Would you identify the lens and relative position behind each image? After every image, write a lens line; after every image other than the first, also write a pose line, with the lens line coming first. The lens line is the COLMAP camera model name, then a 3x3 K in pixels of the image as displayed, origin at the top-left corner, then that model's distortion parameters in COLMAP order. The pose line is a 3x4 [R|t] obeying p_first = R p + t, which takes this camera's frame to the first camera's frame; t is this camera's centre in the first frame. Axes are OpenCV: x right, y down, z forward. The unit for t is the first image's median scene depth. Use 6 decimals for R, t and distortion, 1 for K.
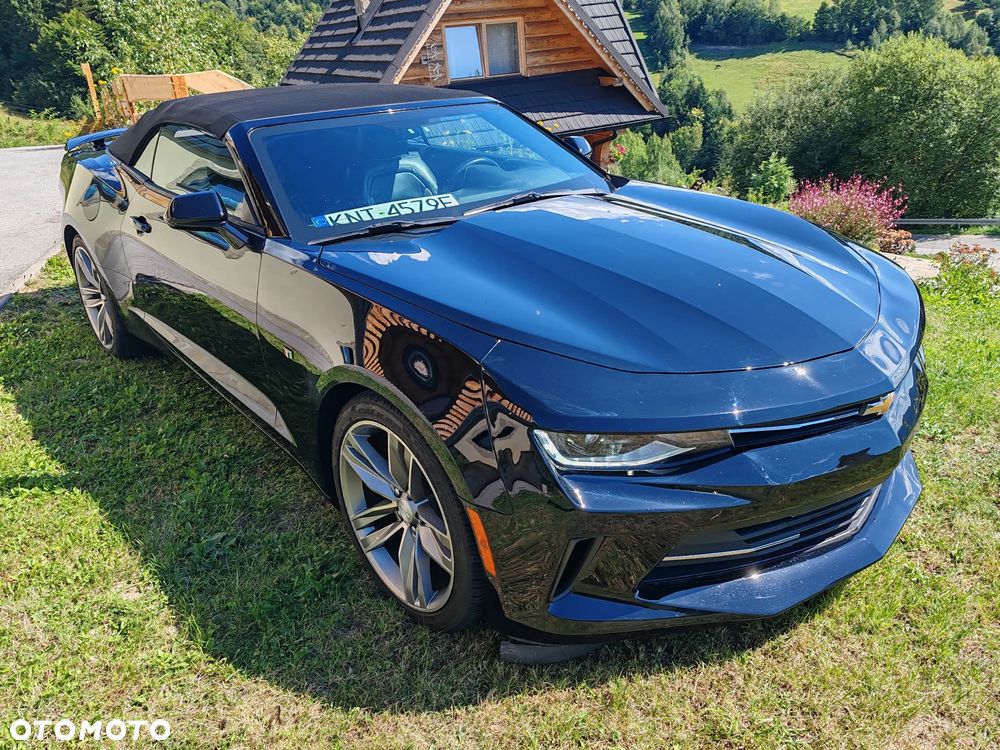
lens RADIAL K [[772.1, 0, 501.6], [0, 772.1, 373.3], [0, 0, 1]] dist [0.043766, -0.034795]
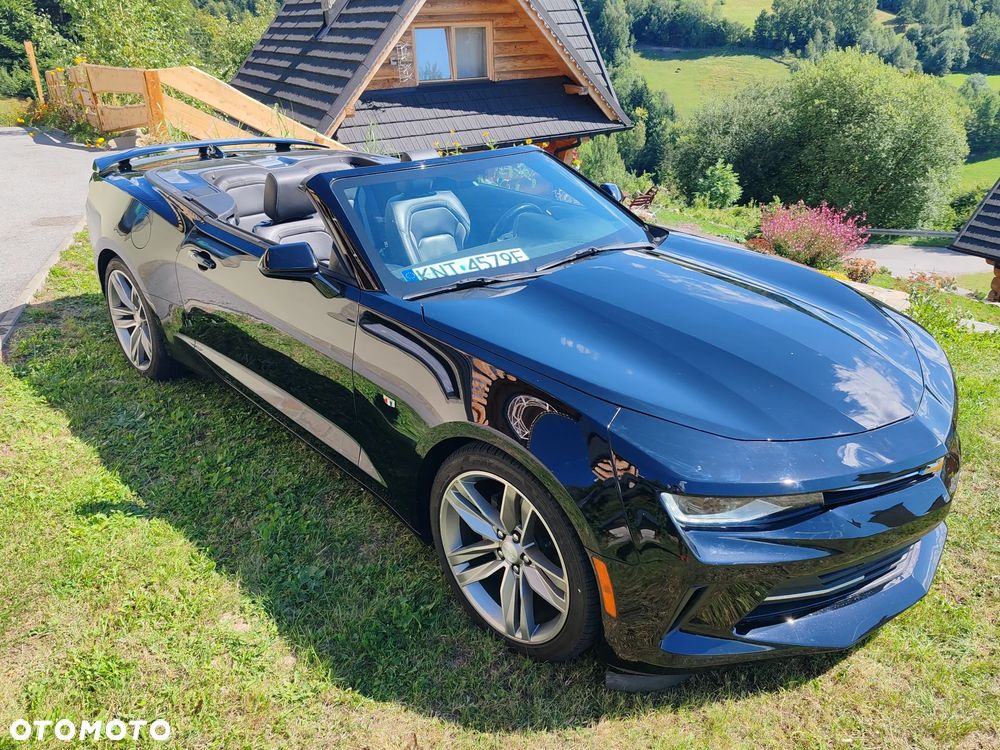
lens RADIAL K [[776.5, 0, 498.9], [0, 776.5, 370.7], [0, 0, 1]] dist [0.033073, -0.011992]
pose [[0.996730, 0.016997, 0.078999, -0.118694], [-0.017686, 0.999811, 0.008030, -0.045917], [-0.078847, -0.009401, 0.996842, -0.053368]]
